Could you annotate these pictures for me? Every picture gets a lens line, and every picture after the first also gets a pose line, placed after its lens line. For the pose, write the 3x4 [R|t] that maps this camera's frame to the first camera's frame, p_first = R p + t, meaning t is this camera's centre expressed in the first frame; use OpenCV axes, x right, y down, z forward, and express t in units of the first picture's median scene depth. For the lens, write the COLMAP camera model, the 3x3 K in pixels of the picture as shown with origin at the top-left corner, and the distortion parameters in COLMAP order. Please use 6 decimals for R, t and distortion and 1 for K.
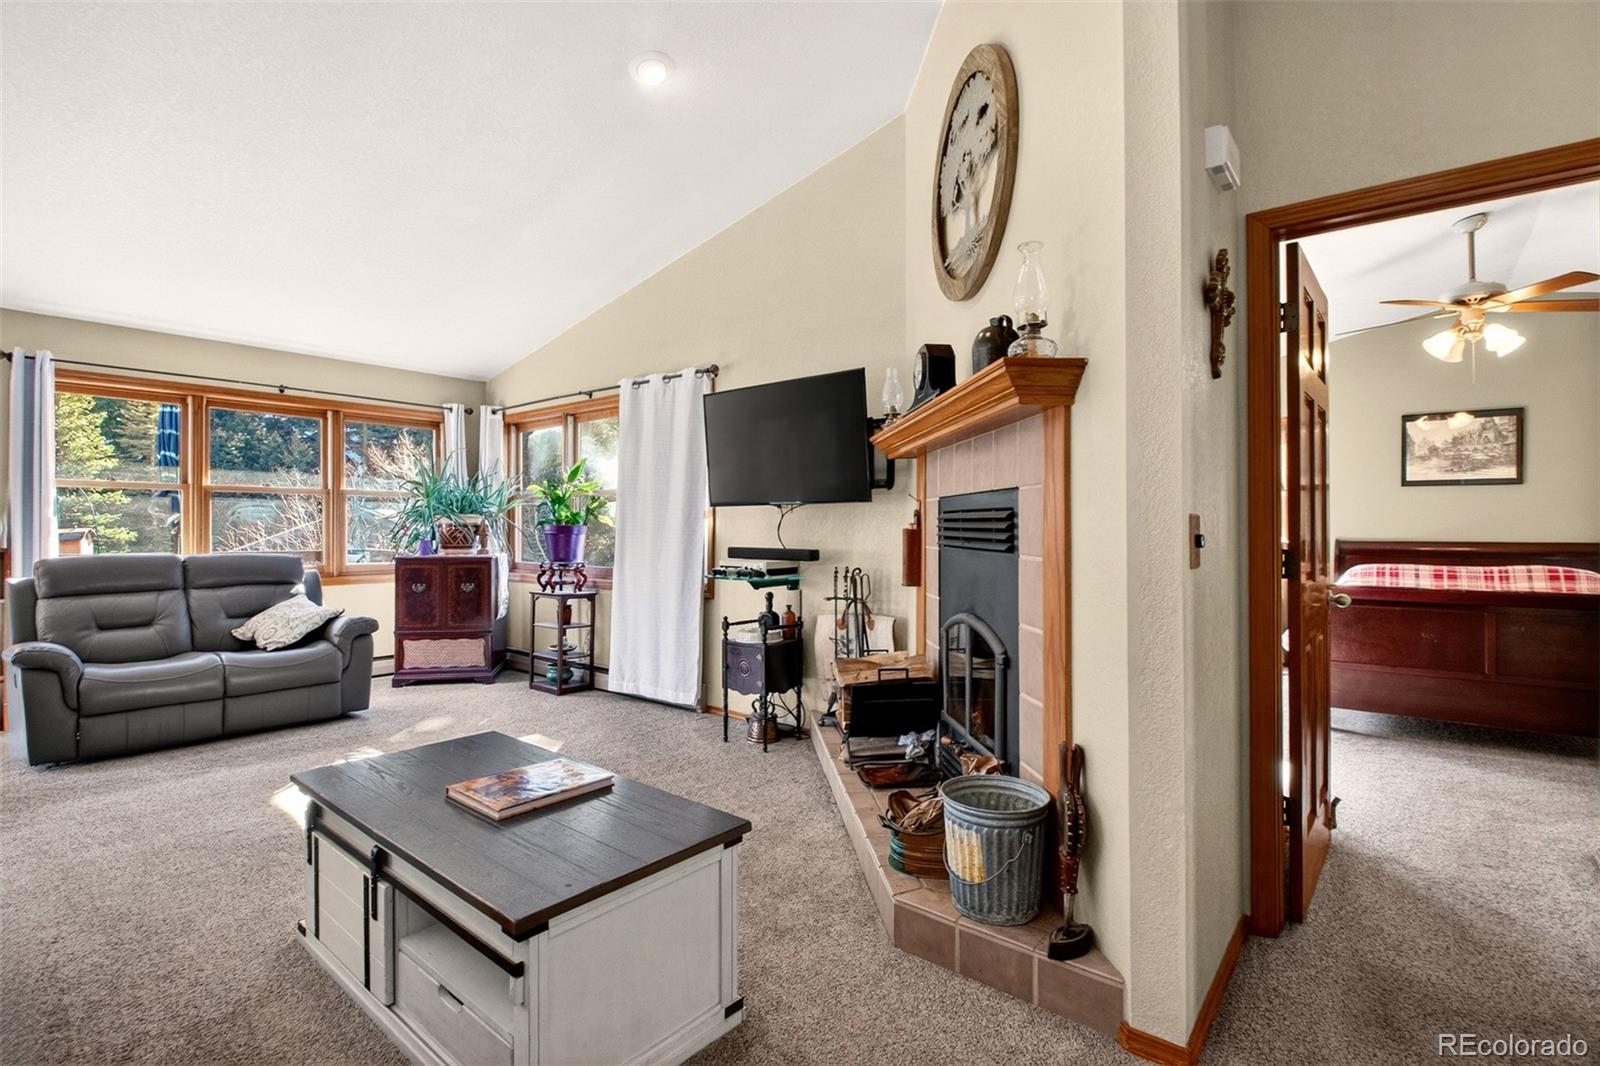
lens RADIAL K [[751.2, 0, 797.8], [0, 751.2, 519.1], [0, 0, 1]] dist [-0.027262, -0.002906]
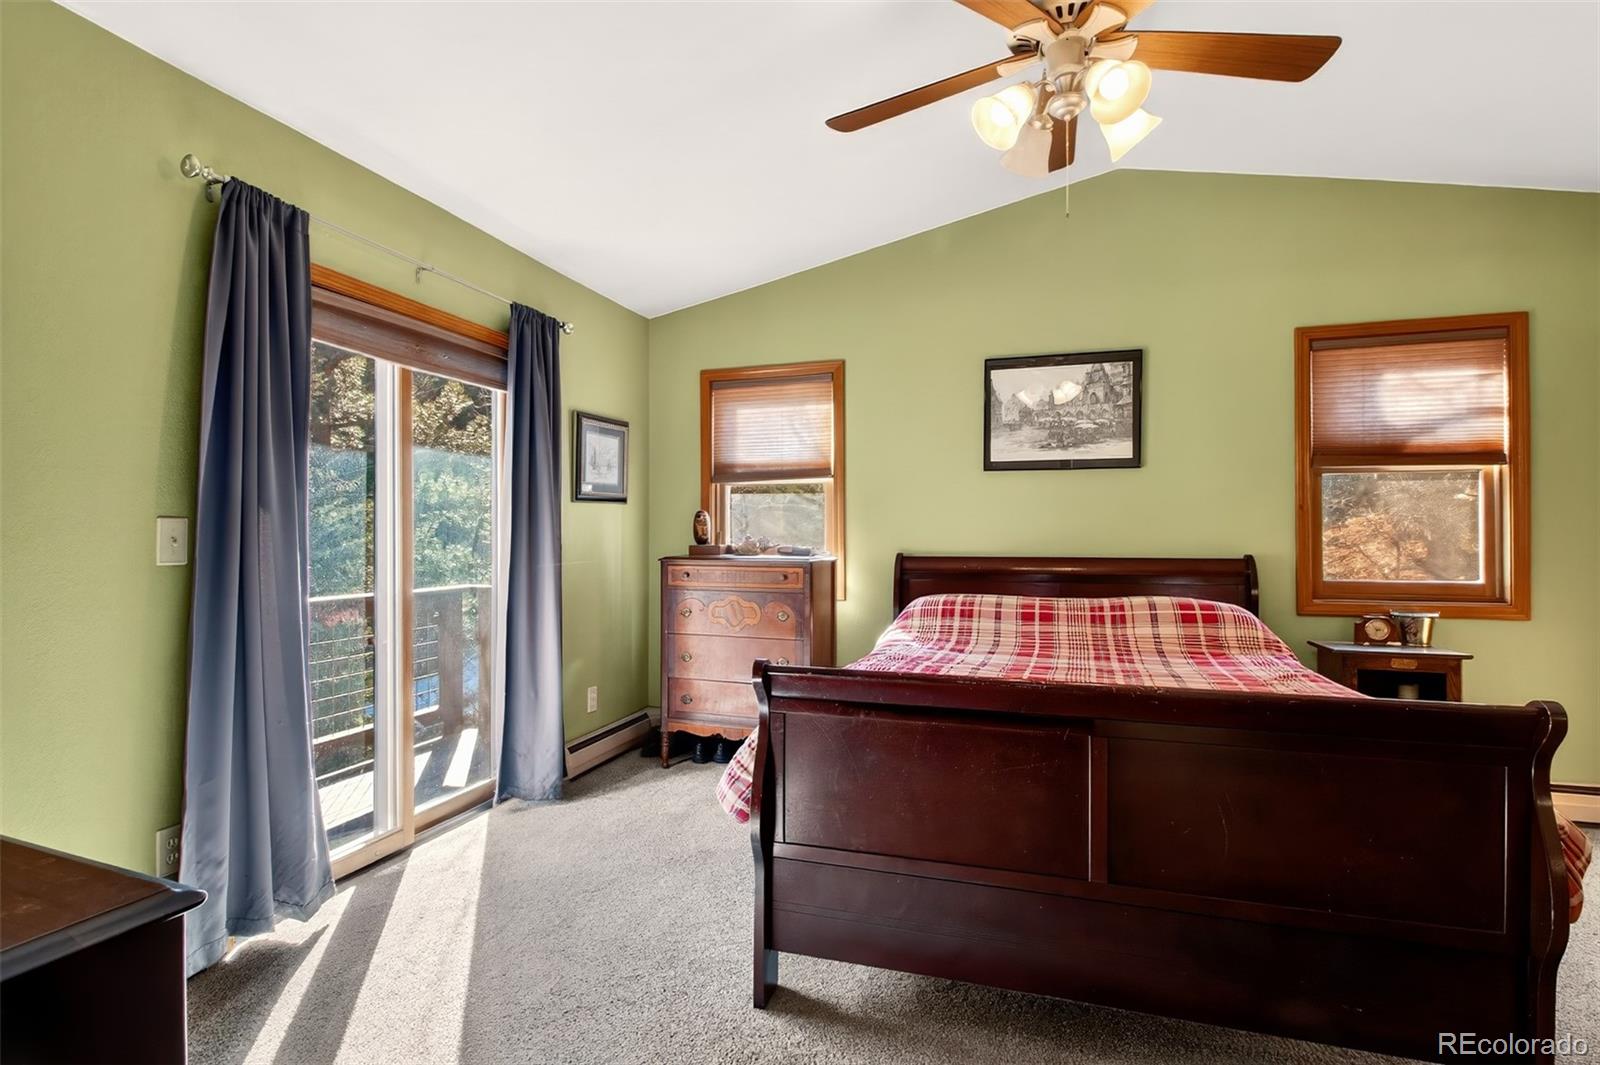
lens RADIAL K [[751.2, 0, 792.2], [0, 751.2, 532.1], [0, 0, 1]] dist [-0.027262, -0.002906]
pose [[0.931831, 0.001645, 0.362889, 0.461664], [-0.001895, 0.999998, 0.000331, 0.009349], [-0.362888, -0.000996, 0.931832, 0.489601]]
